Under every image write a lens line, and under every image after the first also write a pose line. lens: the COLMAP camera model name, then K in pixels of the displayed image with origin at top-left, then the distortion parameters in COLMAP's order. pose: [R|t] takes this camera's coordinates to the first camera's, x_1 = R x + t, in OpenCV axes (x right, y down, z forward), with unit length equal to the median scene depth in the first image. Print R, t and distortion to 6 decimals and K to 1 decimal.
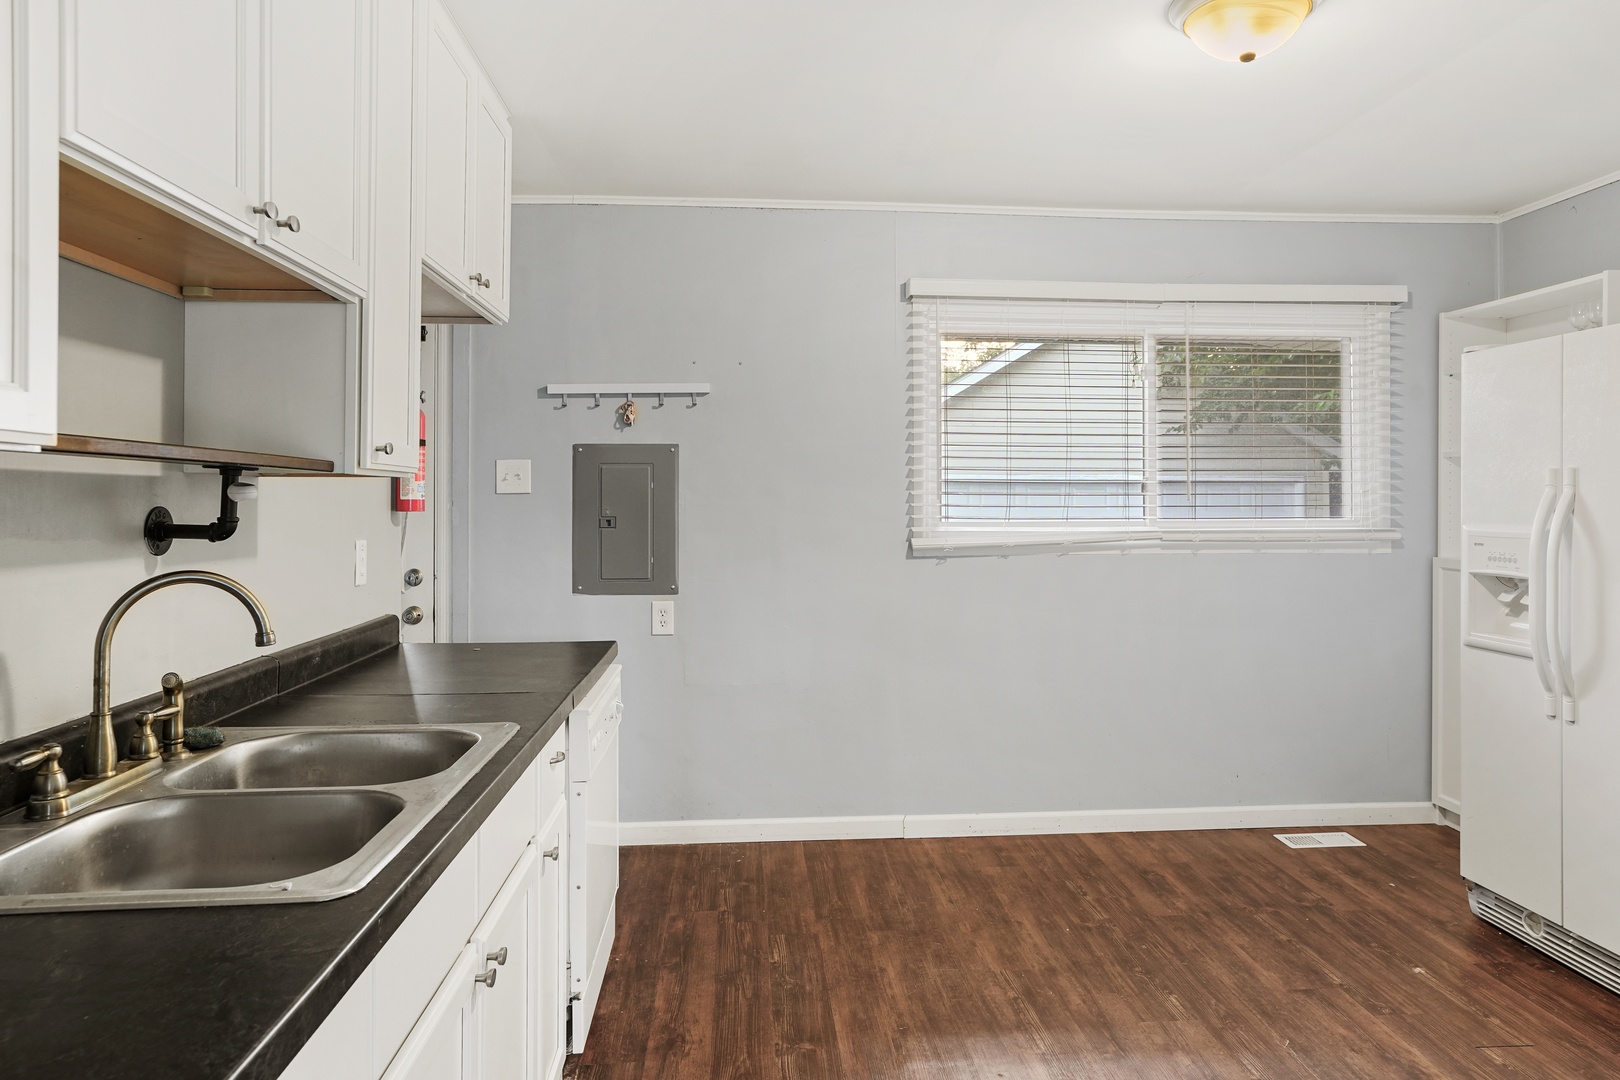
lens RADIAL K [[1013.6, 0, 800.3], [0, 1013.6, 506.6], [0, 0, 1]] dist [-0.009190, -0.000972]
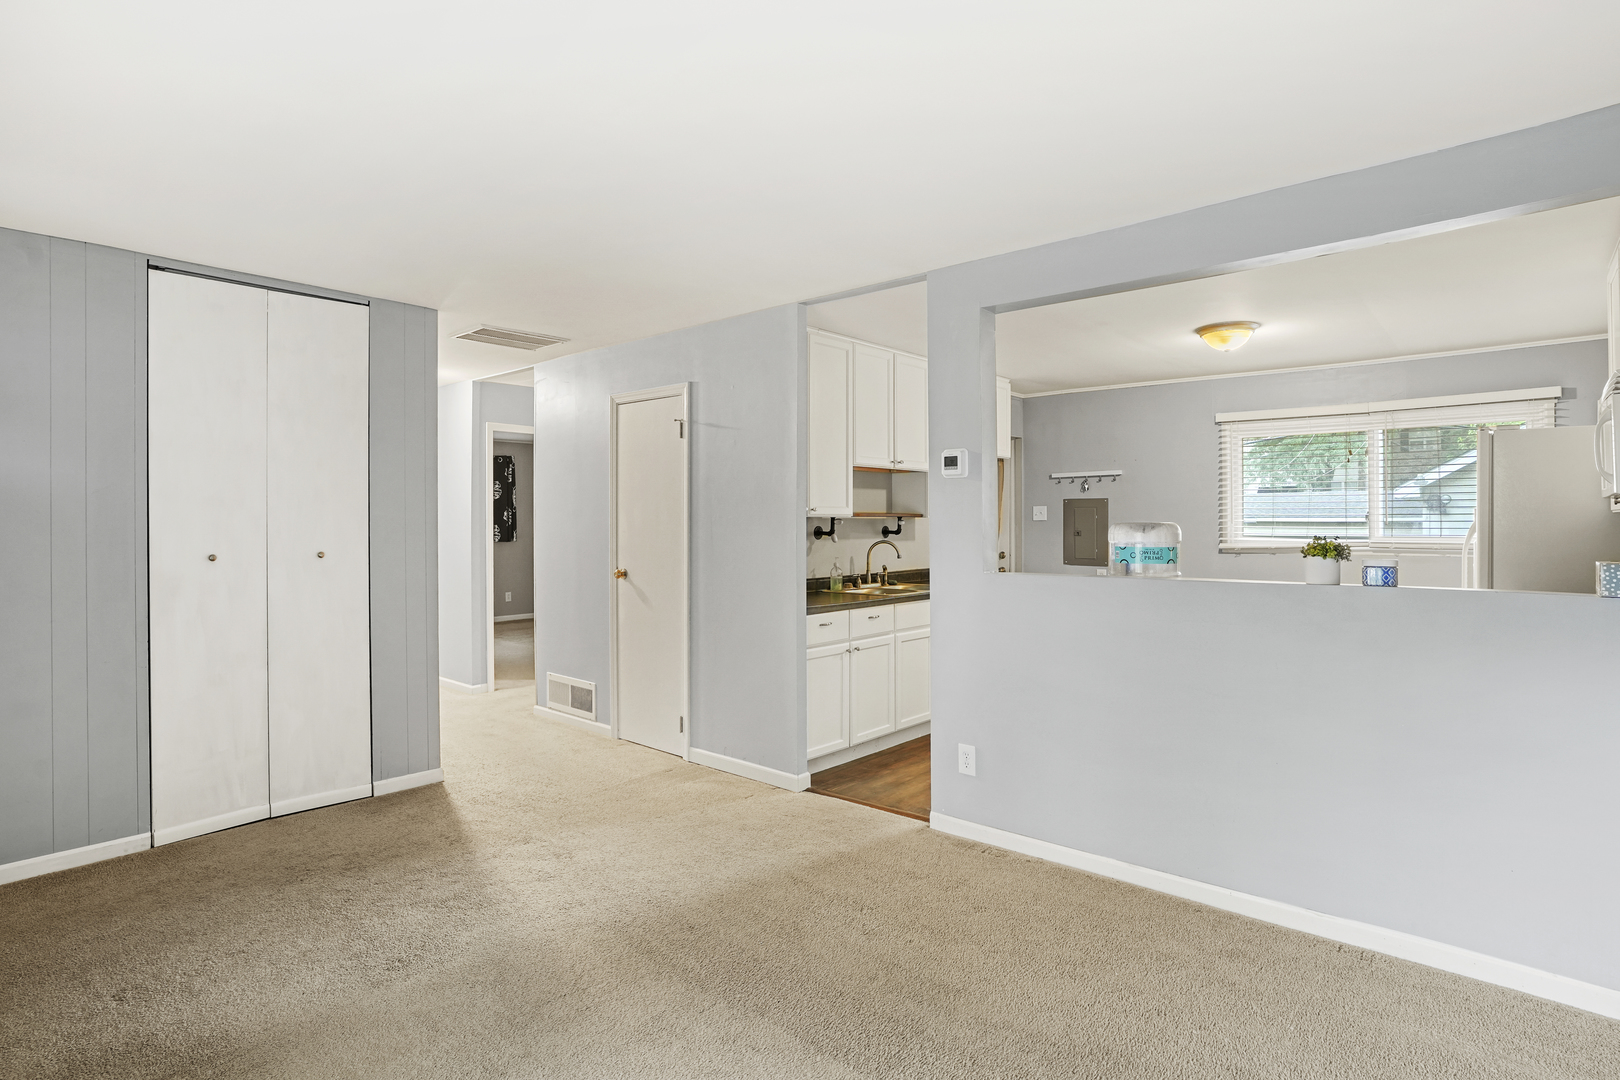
lens RADIAL K [[860.5, 0, 810.8], [0, 860.5, 534.6], [0, 0, 1]] dist [-0.000061, 0.000039]
pose [[0.697882, 0.011801, -0.716116, 0.773970], [-0.003807, 0.999911, 0.012768, -0.004367], [0.716203, -0.006184, 0.697865, -0.771956]]
